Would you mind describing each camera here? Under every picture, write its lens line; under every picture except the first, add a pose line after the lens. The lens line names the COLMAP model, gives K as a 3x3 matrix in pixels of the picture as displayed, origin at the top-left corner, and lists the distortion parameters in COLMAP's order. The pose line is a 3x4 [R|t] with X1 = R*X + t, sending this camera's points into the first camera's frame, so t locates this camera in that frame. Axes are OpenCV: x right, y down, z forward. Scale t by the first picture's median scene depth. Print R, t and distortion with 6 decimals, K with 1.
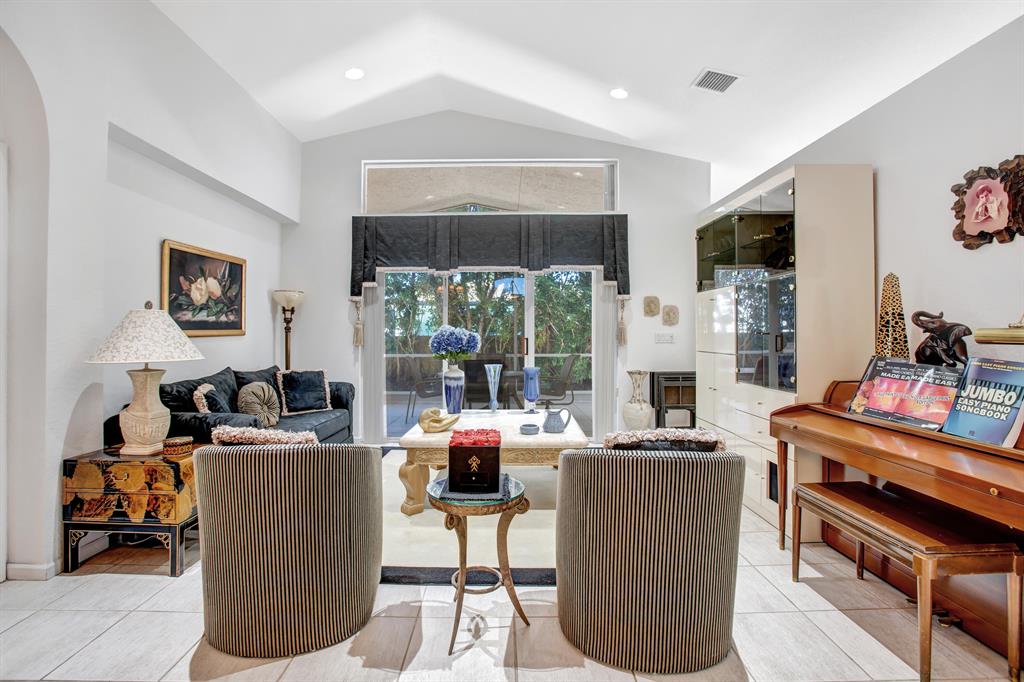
lens RADIAL K [[485.0, 0, 505.6], [0, 485.0, 324.2], [0, 0, 1]] dist [-0.083088, 0.036473]
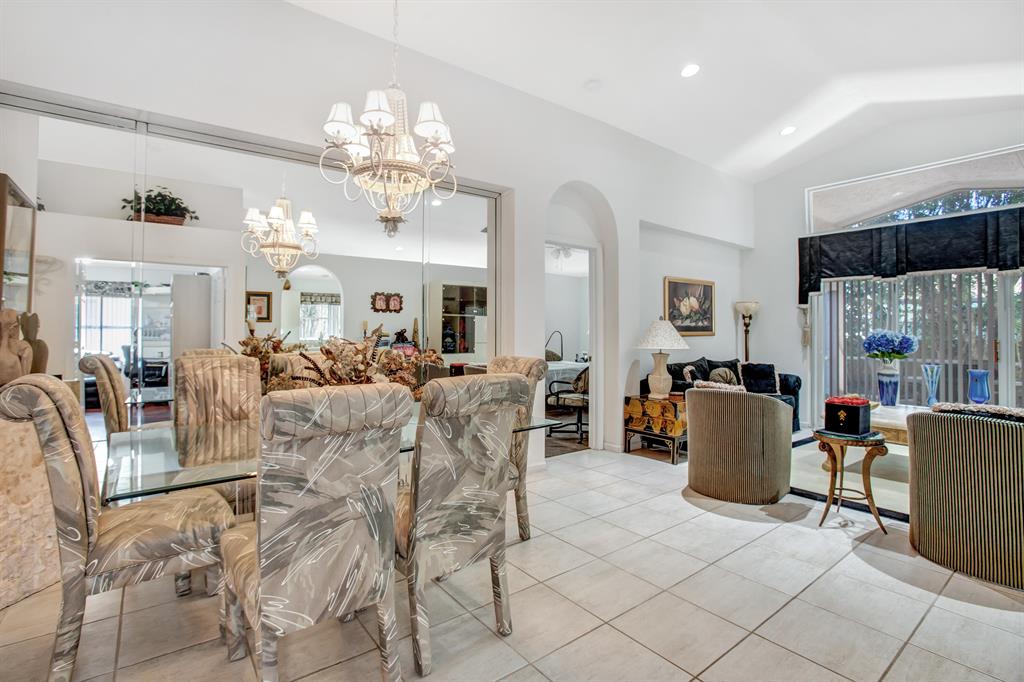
lens RADIAL K [[485.0, 0, 505.6], [0, 485.0, 324.2], [0, 0, 1]] dist [-0.083088, 0.036473]
pose [[0.601764, -0.006697, -0.798646, 0.251143], [0.004508, 0.999977, -0.004988, -0.007563], [0.798661, -0.000599, 0.601780, -0.418328]]
